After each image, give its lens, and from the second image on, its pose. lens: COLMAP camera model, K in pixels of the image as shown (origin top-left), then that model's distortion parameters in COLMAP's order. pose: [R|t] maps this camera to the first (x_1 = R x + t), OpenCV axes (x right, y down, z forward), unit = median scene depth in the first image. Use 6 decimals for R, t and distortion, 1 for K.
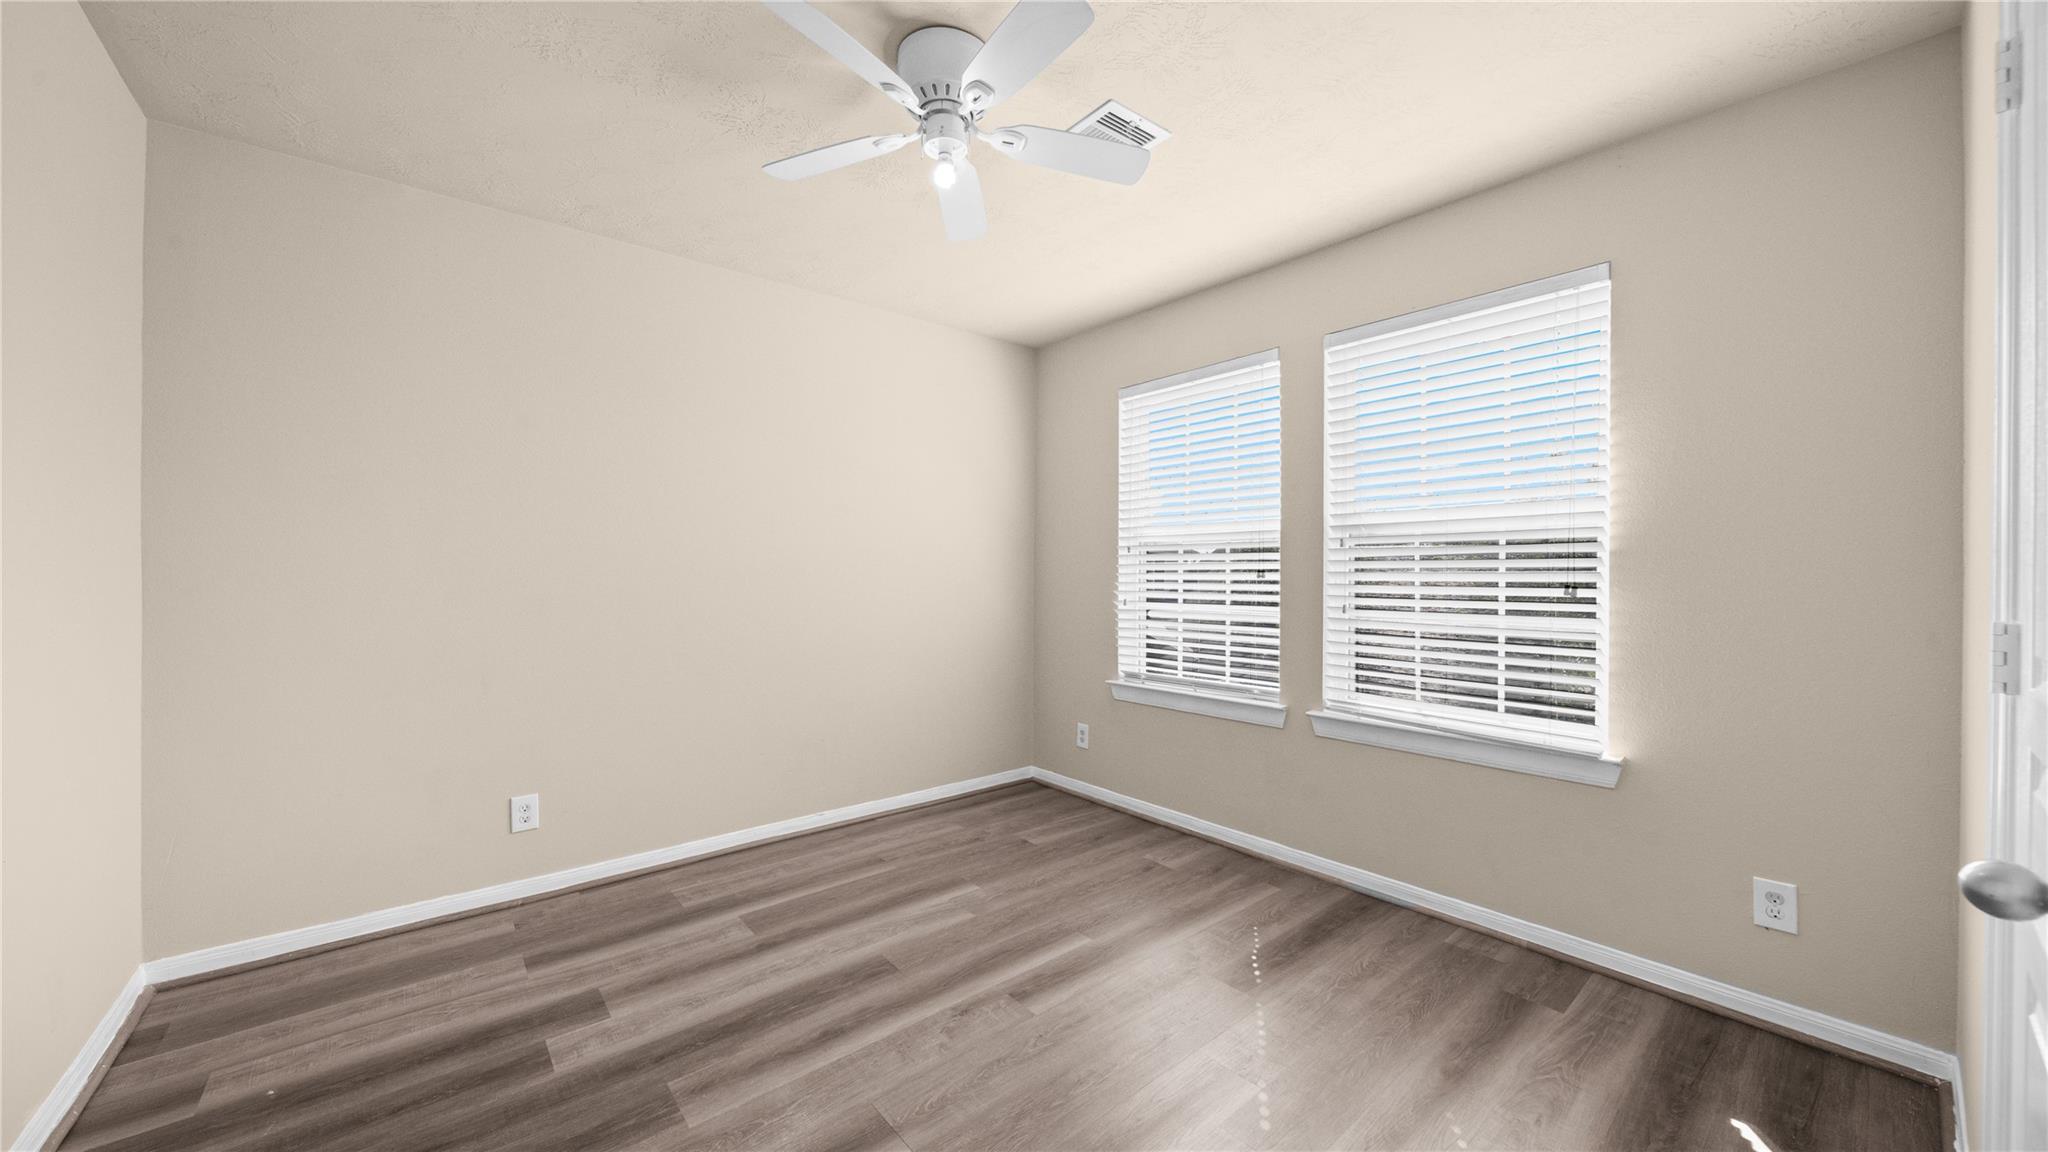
lens RADIAL K [[732.3, 0, 1015.2], [0, 732.3, 578.3], [0, 0, 1]] dist [-0.000065, 0.000006]
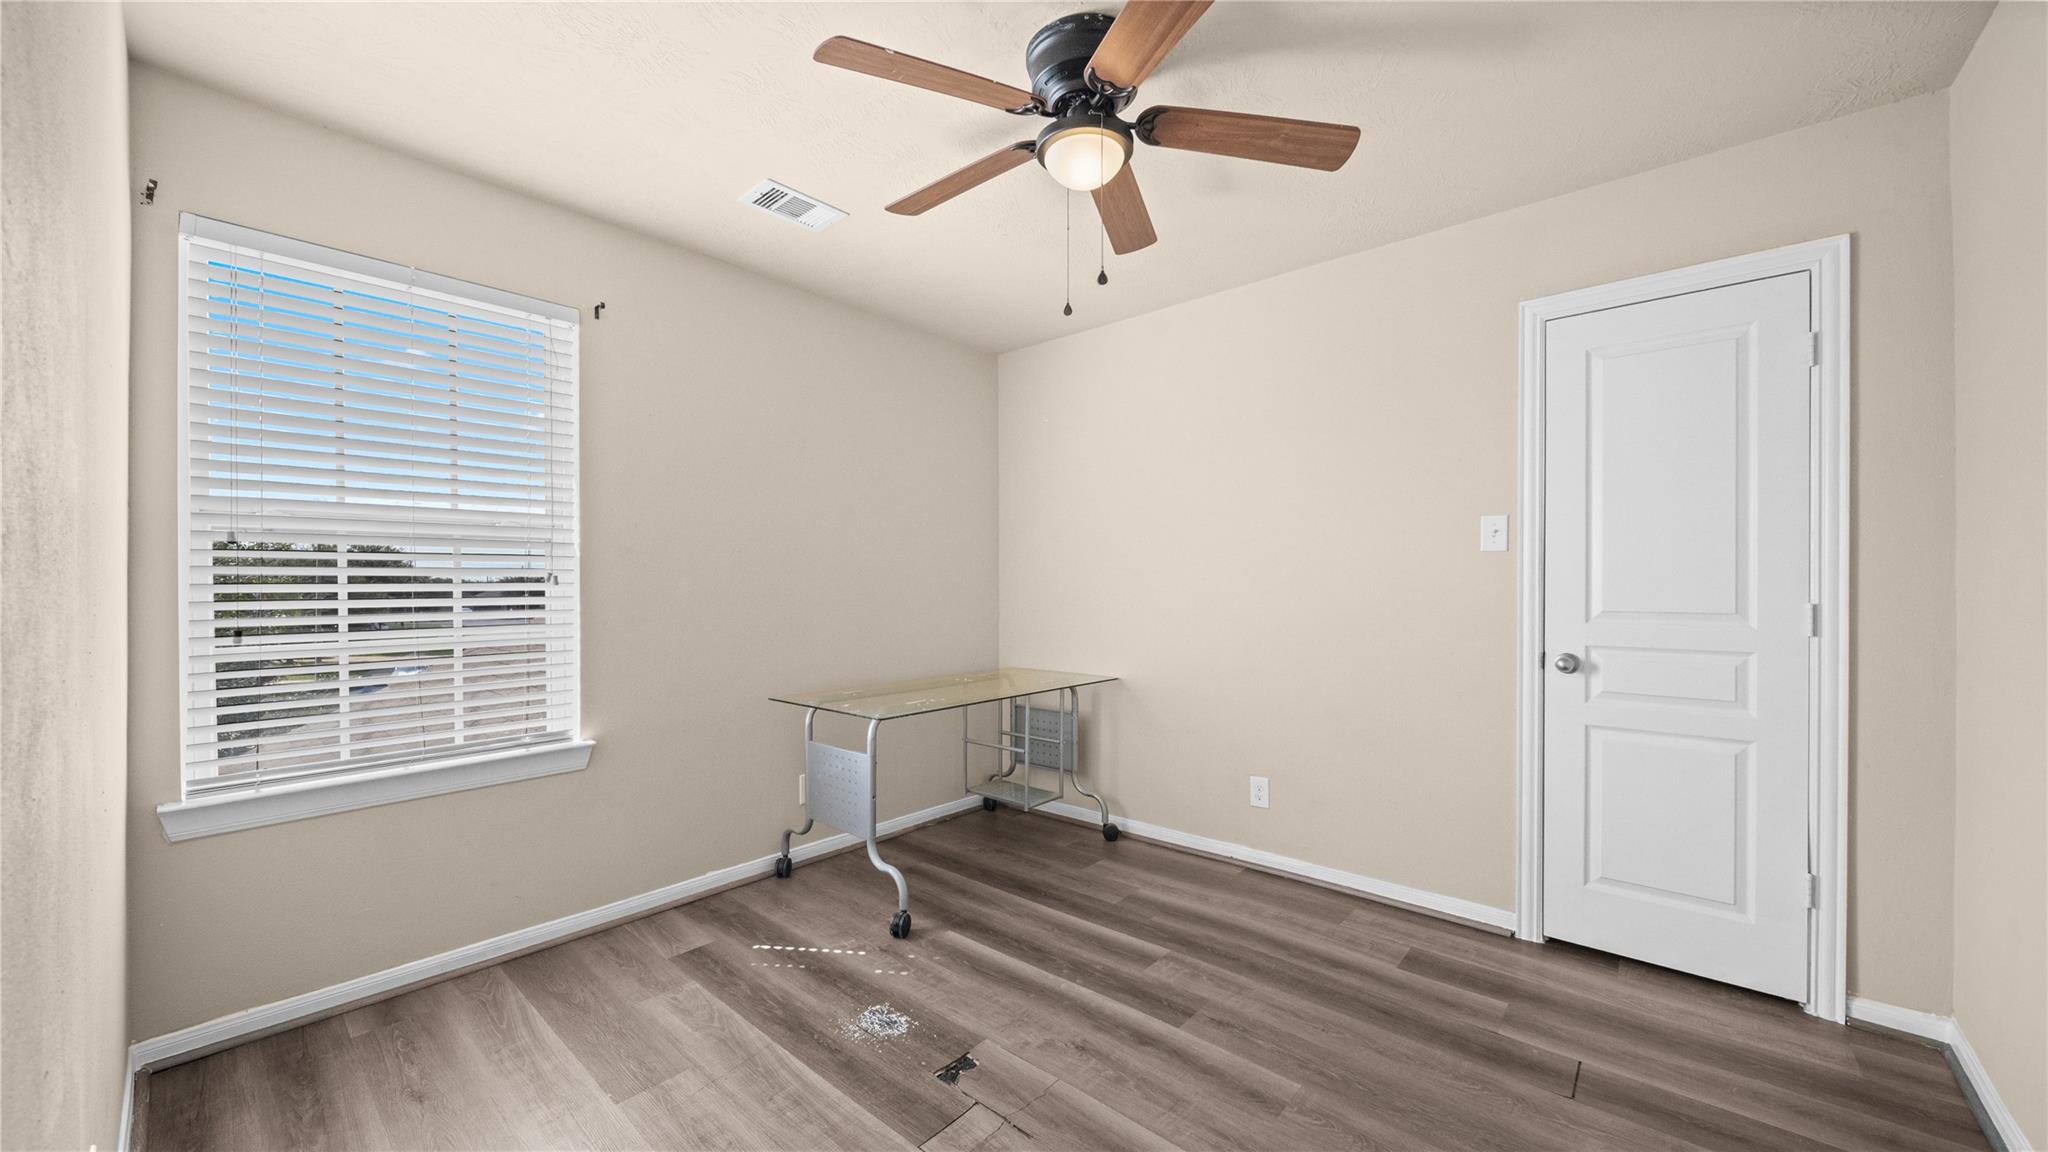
lens RADIAL K [[732.3, 0, 1015.2], [0, 732.3, 578.3], [0, 0, 1]] dist [-0.000065, 0.000006]
pose [[-0.162875, 0.003443, 0.986641, -0.433135], [0.005813, 0.999980, -0.002530, -0.005631], [-0.986630, 0.005323, -0.162892, 0.527688]]
